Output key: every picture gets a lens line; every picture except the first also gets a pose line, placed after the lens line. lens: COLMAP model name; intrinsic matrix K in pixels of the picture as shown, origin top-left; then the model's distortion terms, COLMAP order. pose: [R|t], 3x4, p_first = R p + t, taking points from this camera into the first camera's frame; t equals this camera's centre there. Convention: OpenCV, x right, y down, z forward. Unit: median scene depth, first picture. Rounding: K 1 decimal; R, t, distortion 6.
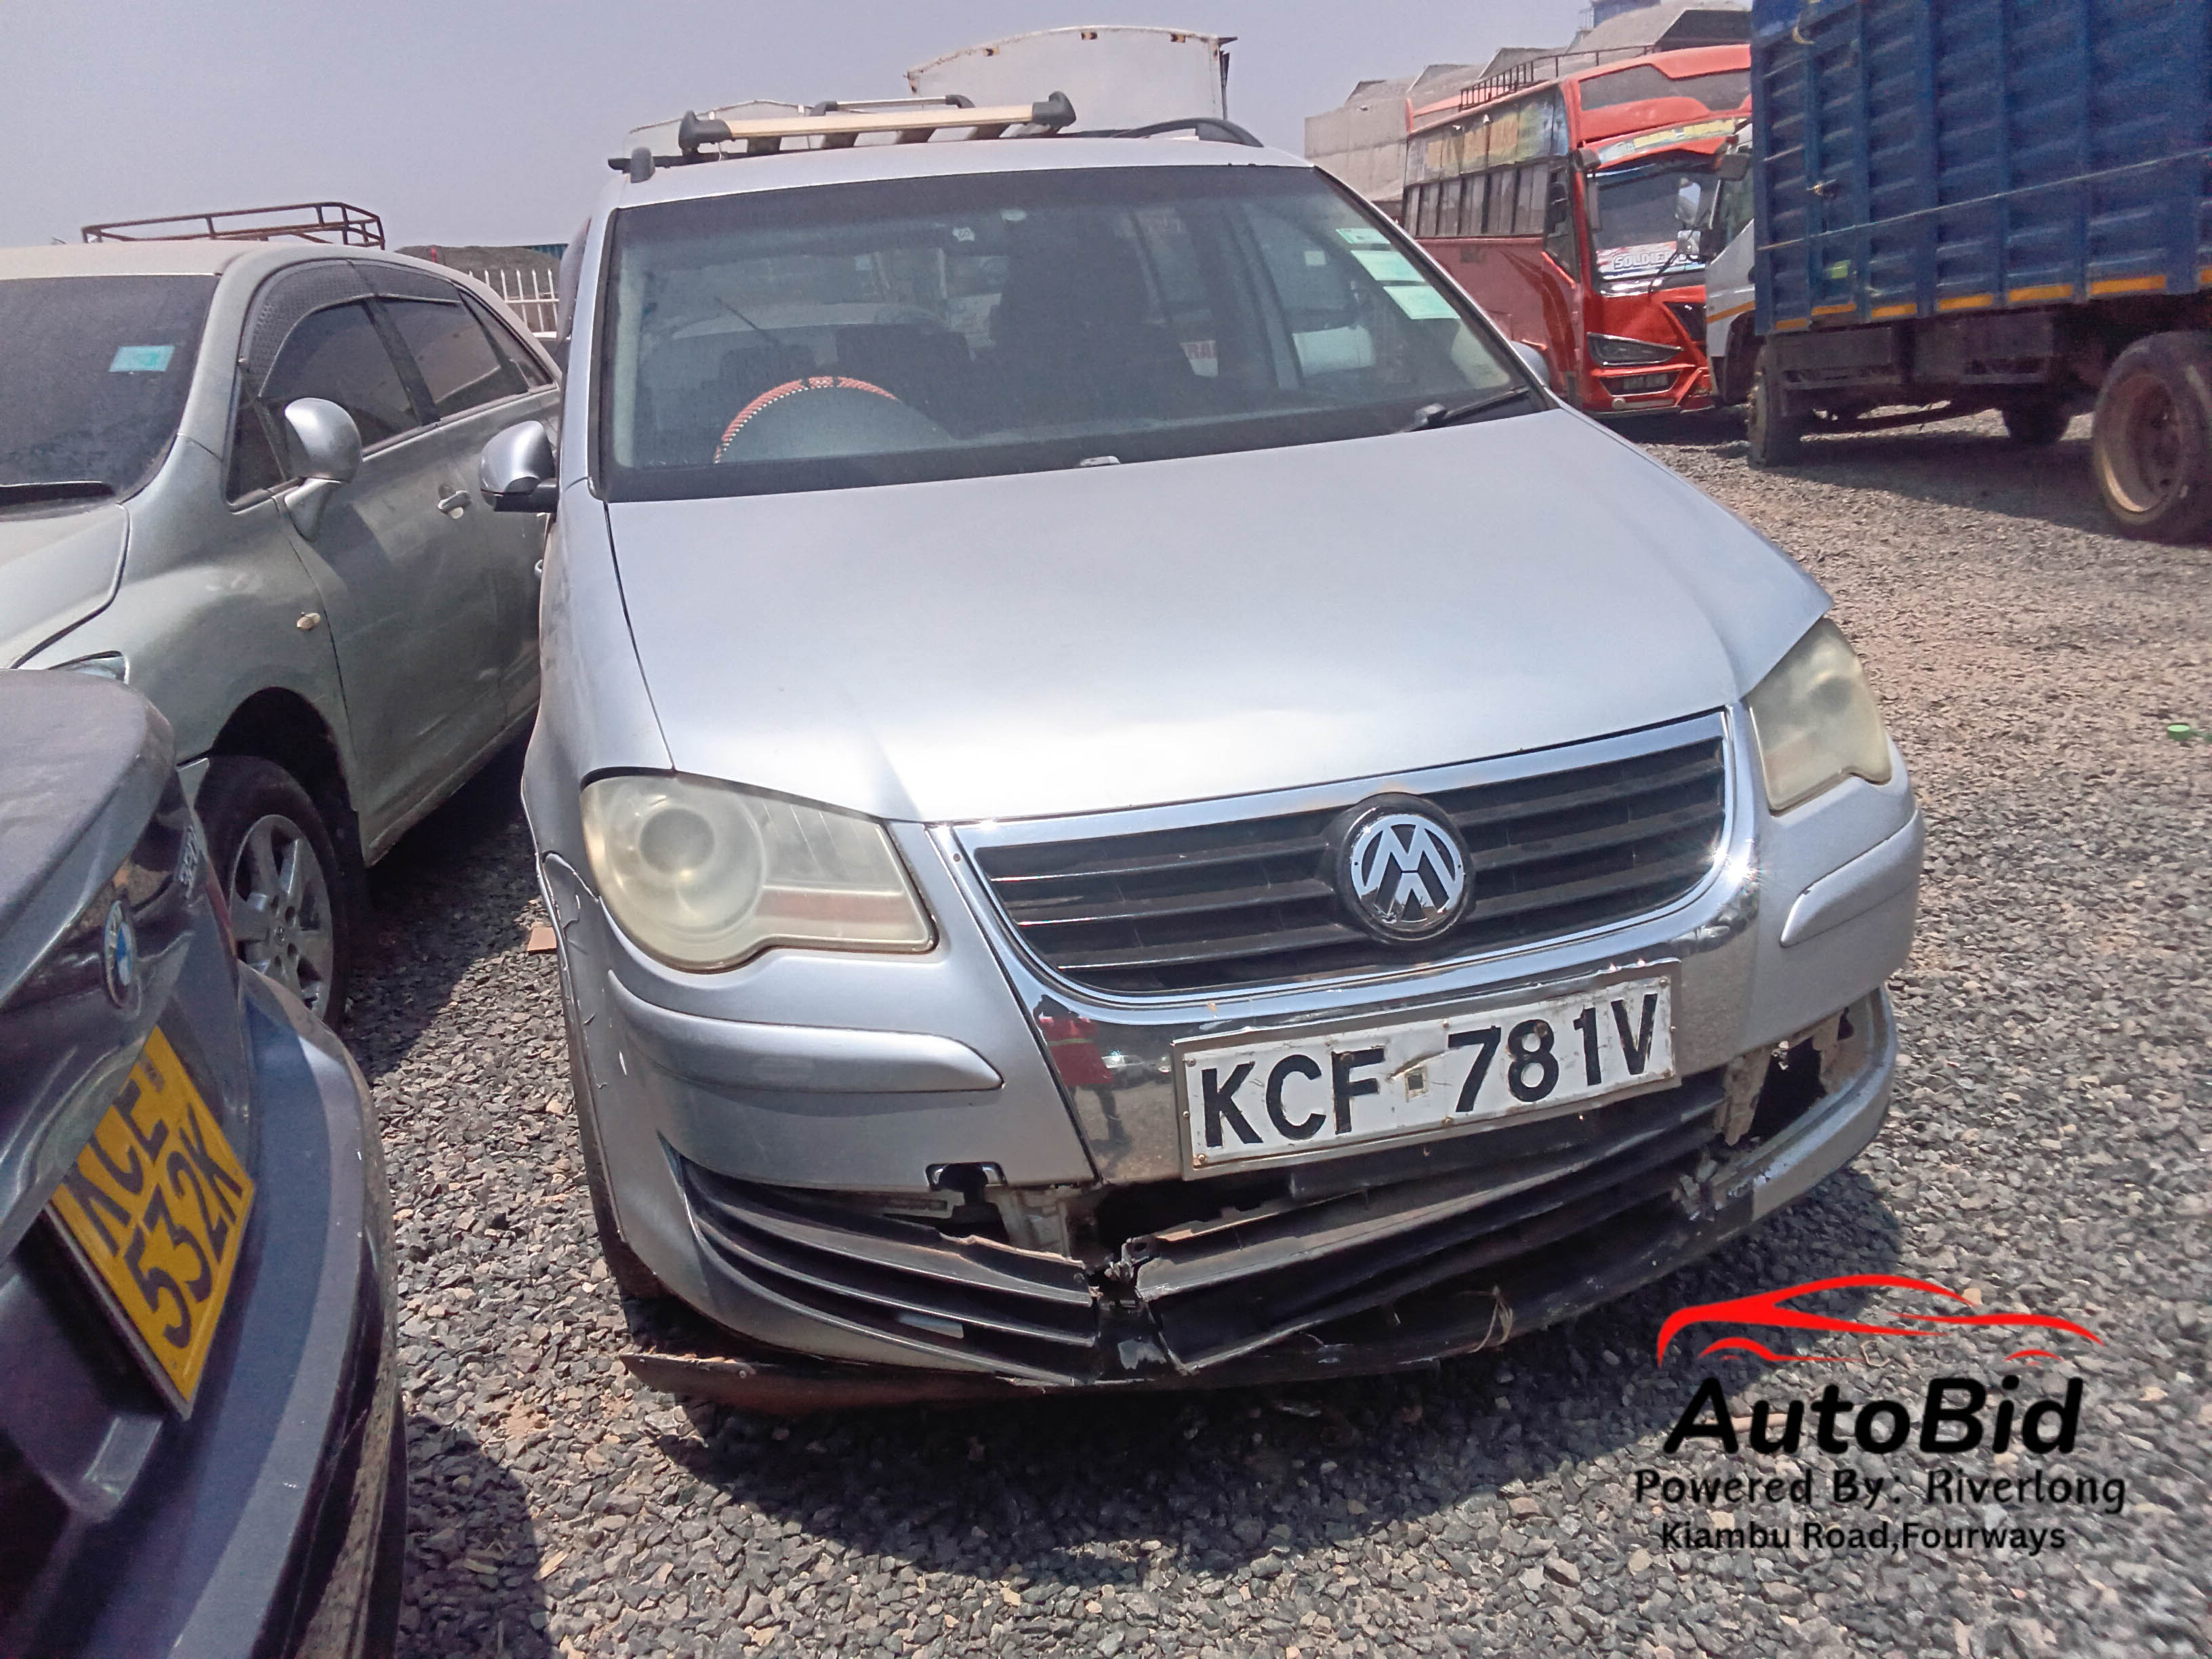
lens RADIAL K [[1730.4, 0, 1094.9], [0, 1730.4, 833.9], [0, 0, 1]] dist [0.097809, -0.126936]
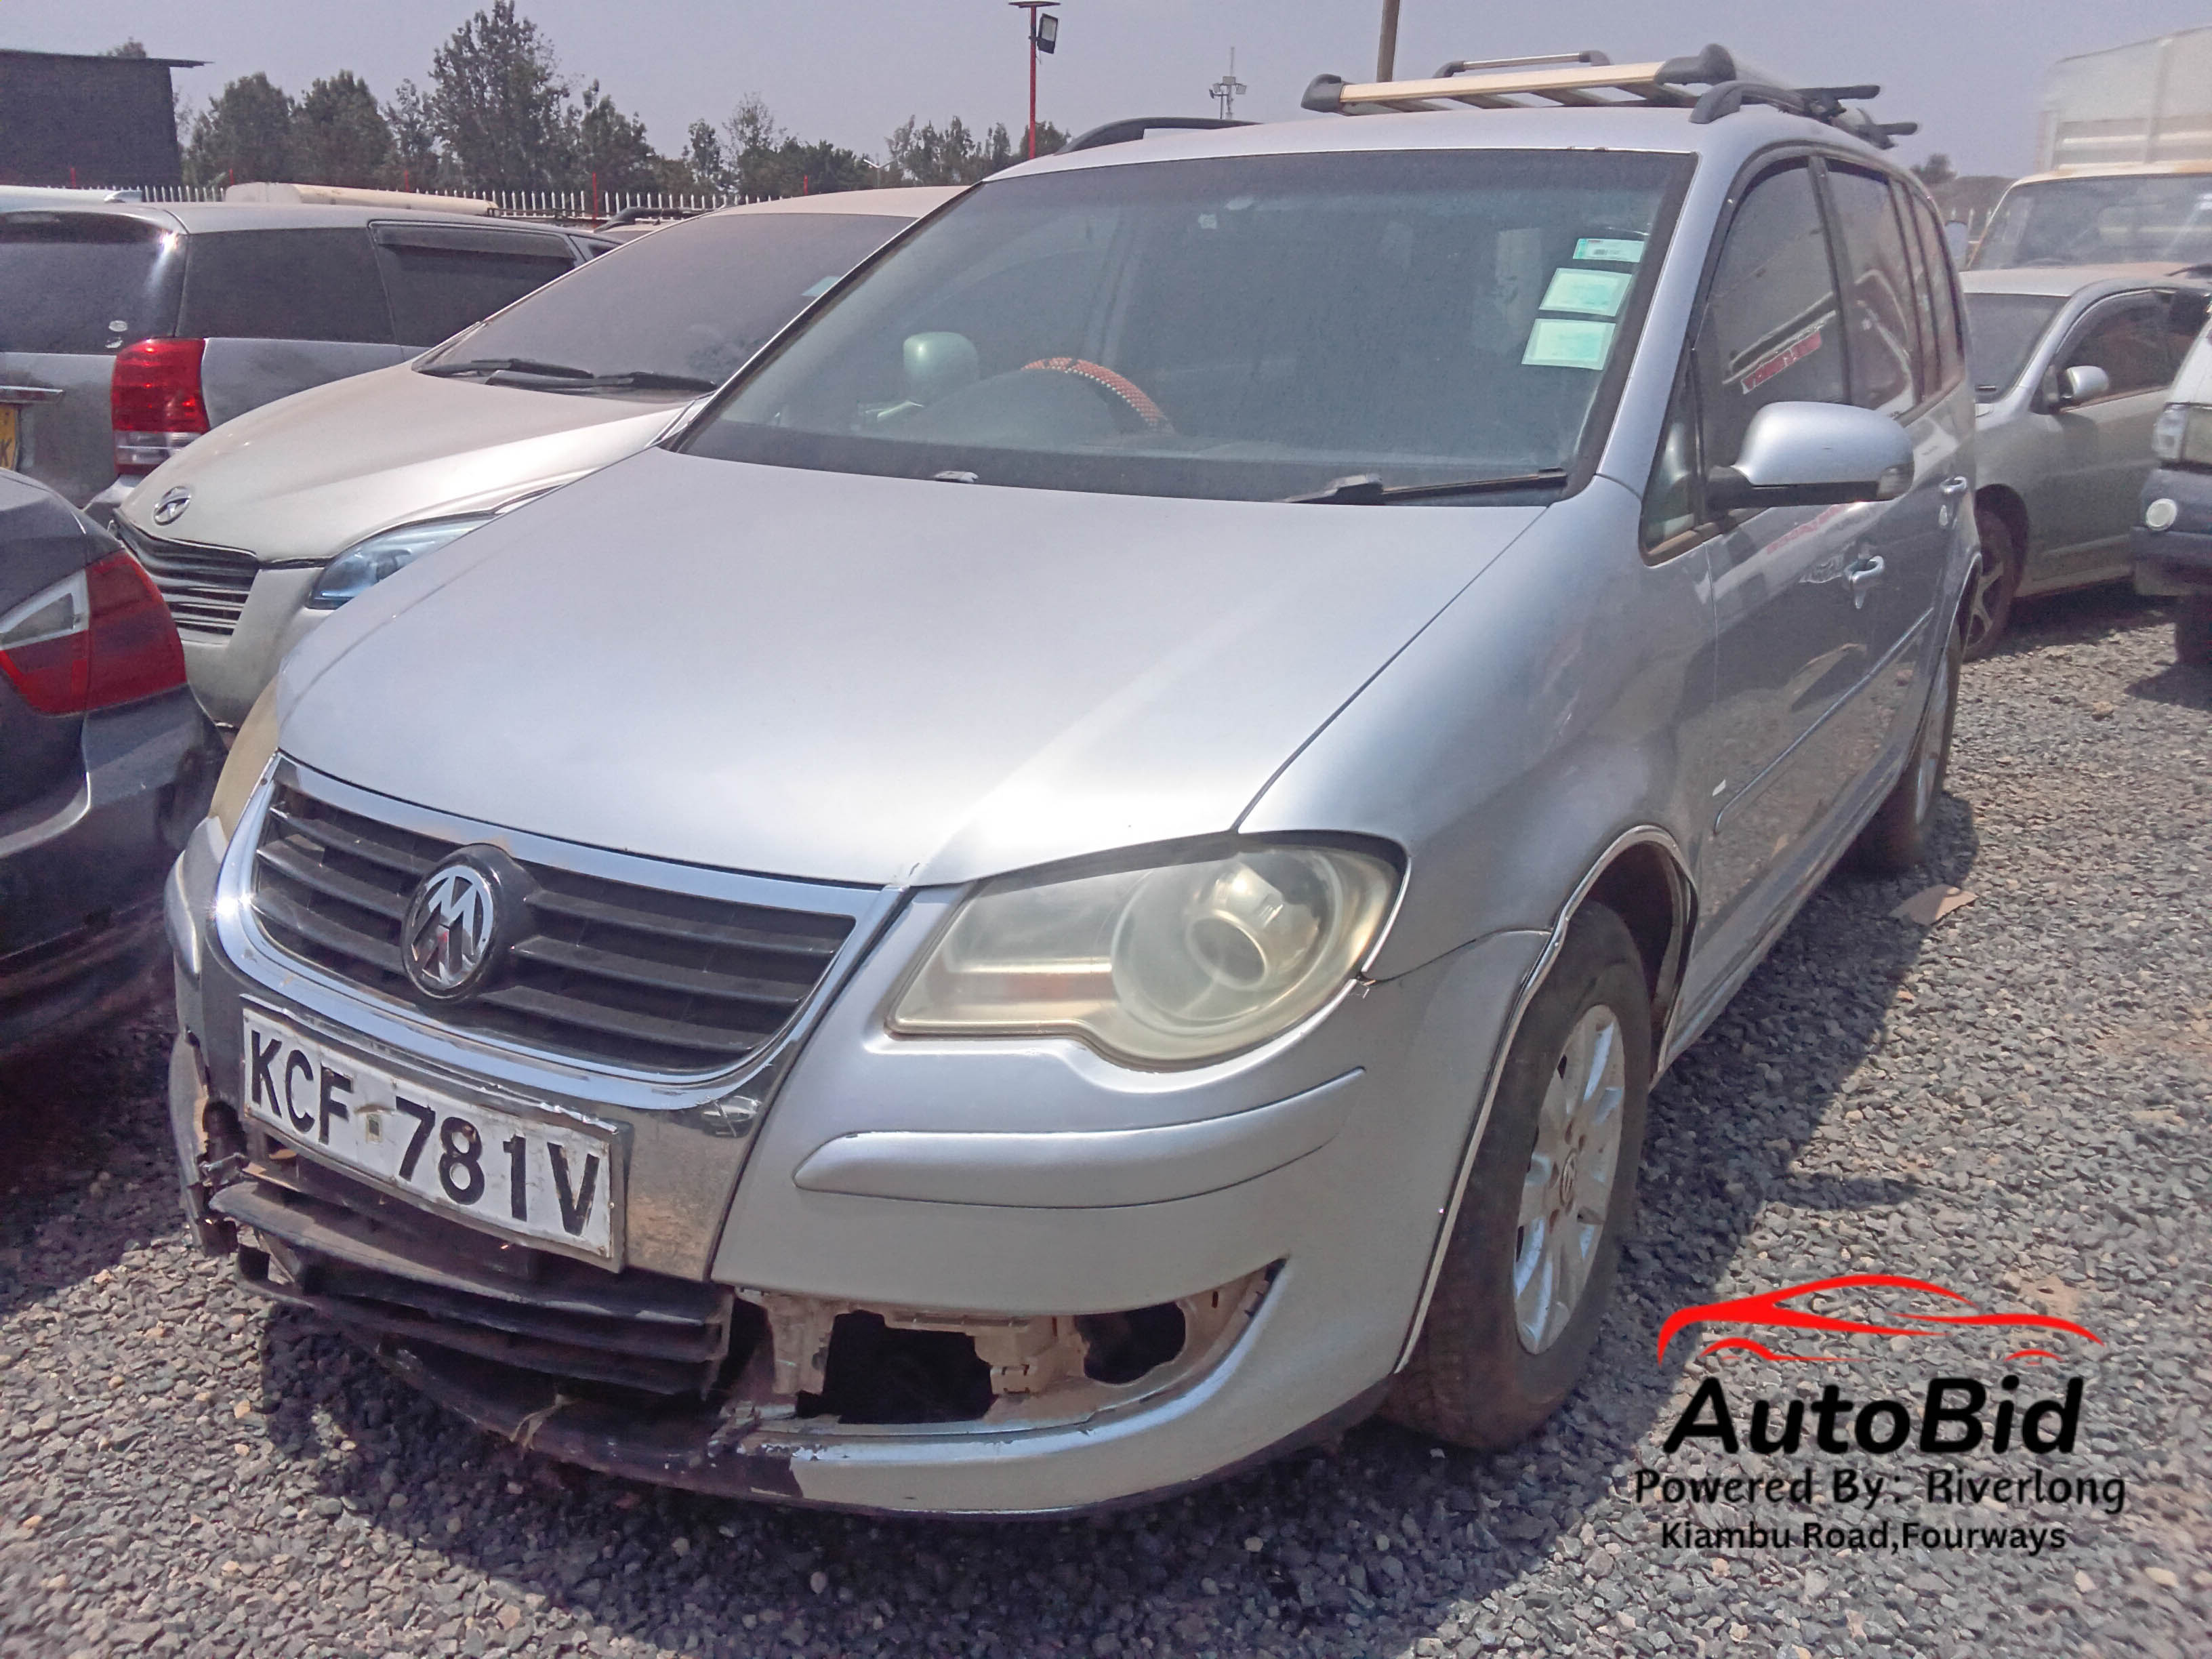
lens RADIAL K [[1730.4, 0, 1094.9], [0, 1730.4, 833.9], [0, 0, 1]] dist [0.097809, -0.126936]
pose [[0.670950, 0.293324, -0.681020, 1.045802], [-0.267522, 0.952332, 0.146615, -0.259449], [0.691562, 0.083816, 0.717437, 0.538134]]
